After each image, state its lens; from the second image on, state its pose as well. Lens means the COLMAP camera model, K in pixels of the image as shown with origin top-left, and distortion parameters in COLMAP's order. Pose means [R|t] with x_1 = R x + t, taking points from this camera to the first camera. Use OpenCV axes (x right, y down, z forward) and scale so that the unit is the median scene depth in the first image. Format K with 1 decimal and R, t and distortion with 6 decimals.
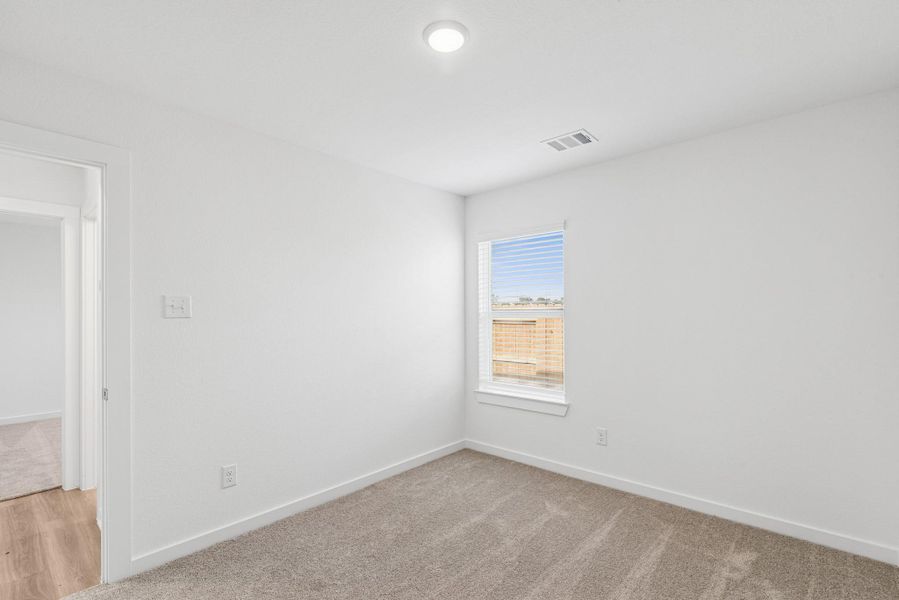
lens RADIAL K [[440.1, 0, 454.5], [0, 440.1, 306.9], [0, 0, 1]] dist [0.007179, -0.001619]
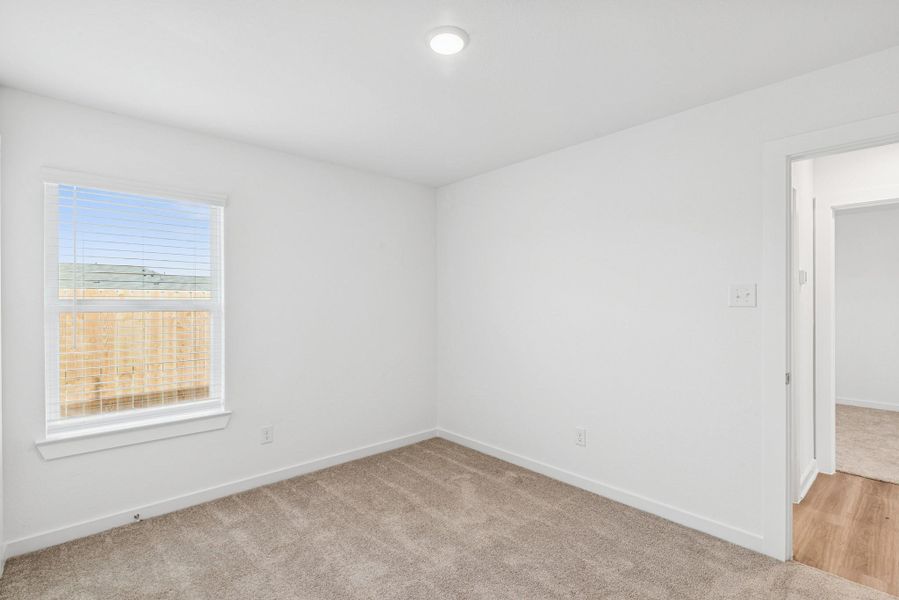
lens RADIAL K [[425.4, 0, 454.9], [0, 425.4, 299.7], [0, 0, 1]] dist [0.000461, 0.002350]
pose [[0.065706, 0.017859, 0.997679, -0.593149], [-0.015734, 0.999734, -0.016860, 0.010151], [-0.997715, -0.014590, 0.065969, 0.554299]]
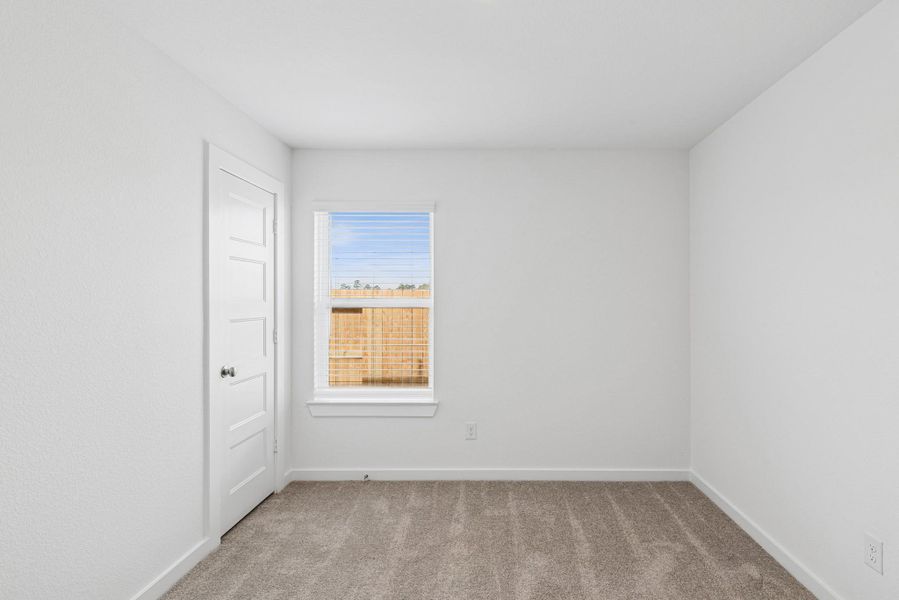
lens RADIAL K [[440.1, 0, 451.1], [0, 440.1, 296.1], [0, 0, 1]] dist [0.007179, -0.001619]
pose [[0.722139, 0.021620, 0.691410, -0.395185], [-0.021453, 0.999731, -0.008855, 0.006215], [-0.691415, -0.008438, 0.722409, 0.344244]]
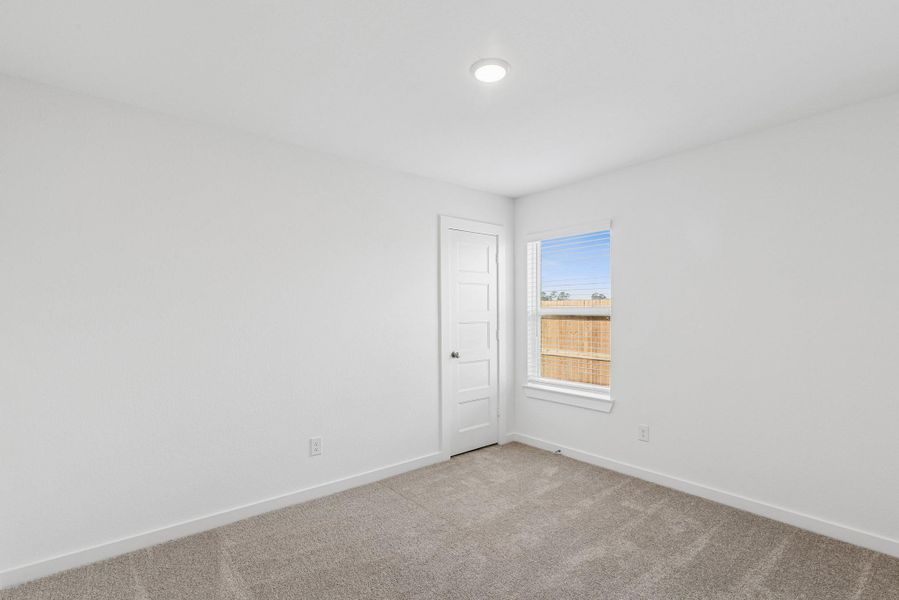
lens RADIAL K [[425.4, 0, 459.3], [0, 425.4, 310.0], [0, 0, 1]] dist [0.000461, 0.002350]
pose [[0.994308, 0.005402, -0.106406, 0.005061], [-0.003756, 0.999870, 0.015661, -0.004637], [0.106477, -0.015172, 0.994199, -0.019868]]
